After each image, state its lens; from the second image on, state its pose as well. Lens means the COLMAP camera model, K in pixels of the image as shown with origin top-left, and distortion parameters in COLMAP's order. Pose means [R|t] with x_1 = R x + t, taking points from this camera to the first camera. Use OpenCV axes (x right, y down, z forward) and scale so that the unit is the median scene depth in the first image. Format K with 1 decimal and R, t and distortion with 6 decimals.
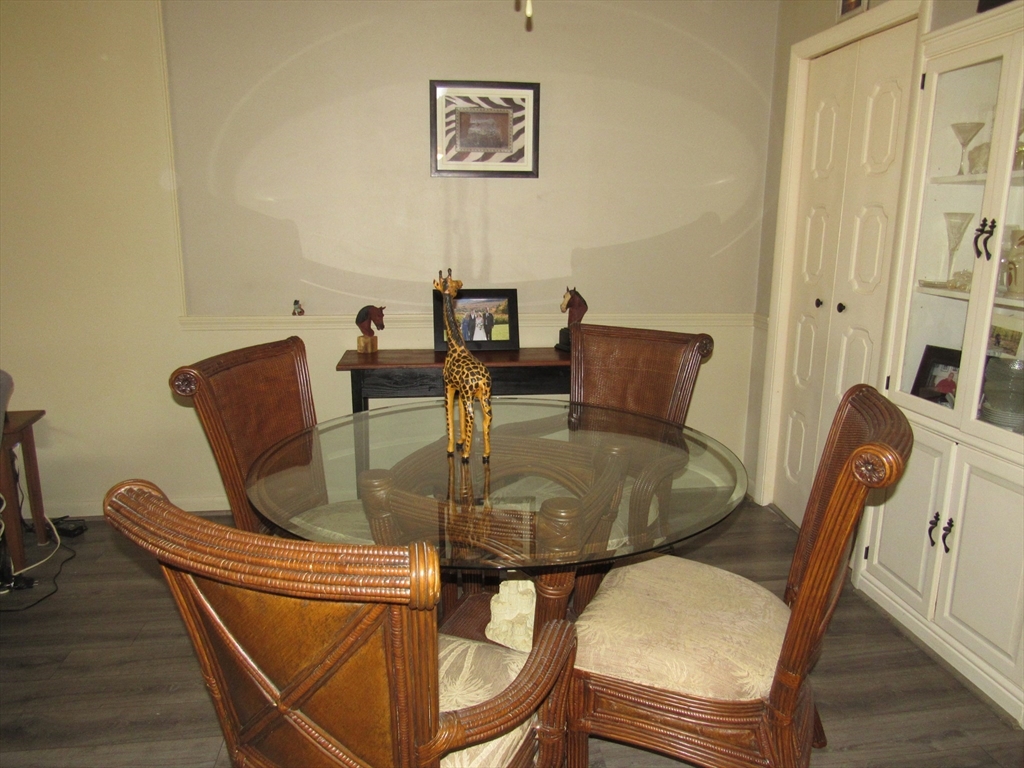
lens RADIAL K [[736.5, 0, 512.0], [0, 736.5, 384.0], [0, 0, 1]] dist [-0.030690, 0.019474]
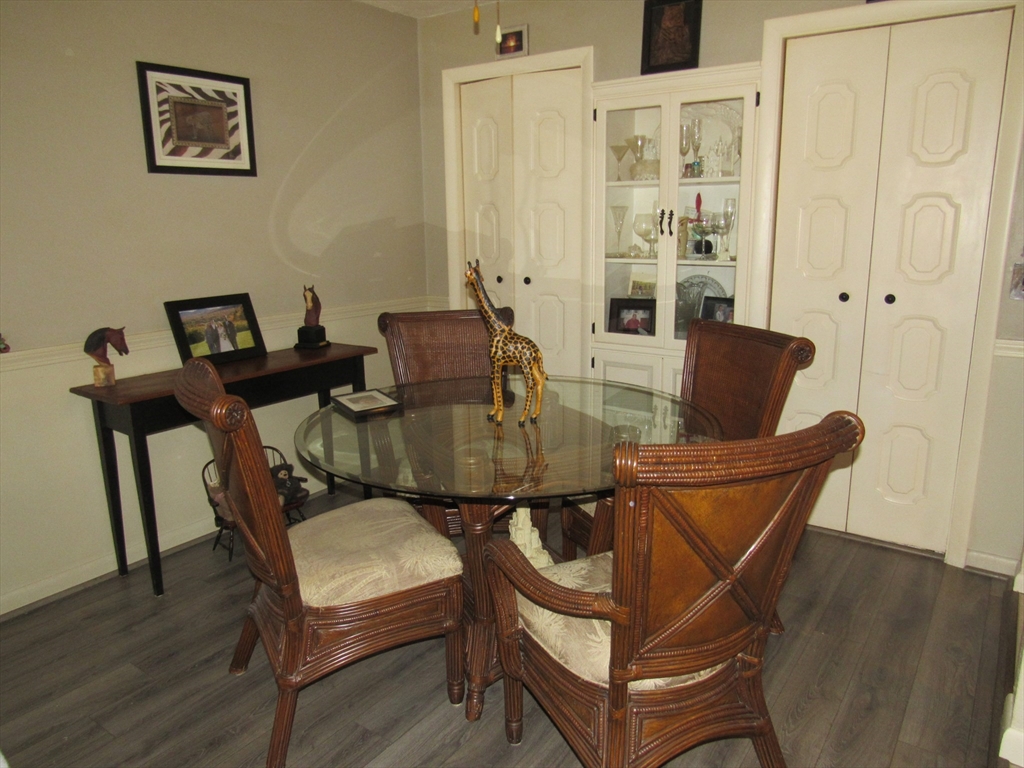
lens RADIAL K [[736.5, 0, 512.0], [0, 736.5, 384.0], [0, 0, 1]] dist [-0.030690, 0.019474]
pose [[0.678164, -0.180231, 0.712468, -0.481467], [0.179089, 0.980765, 0.077634, -0.026953], [-0.712756, 0.074947, 0.697397, 0.107507]]
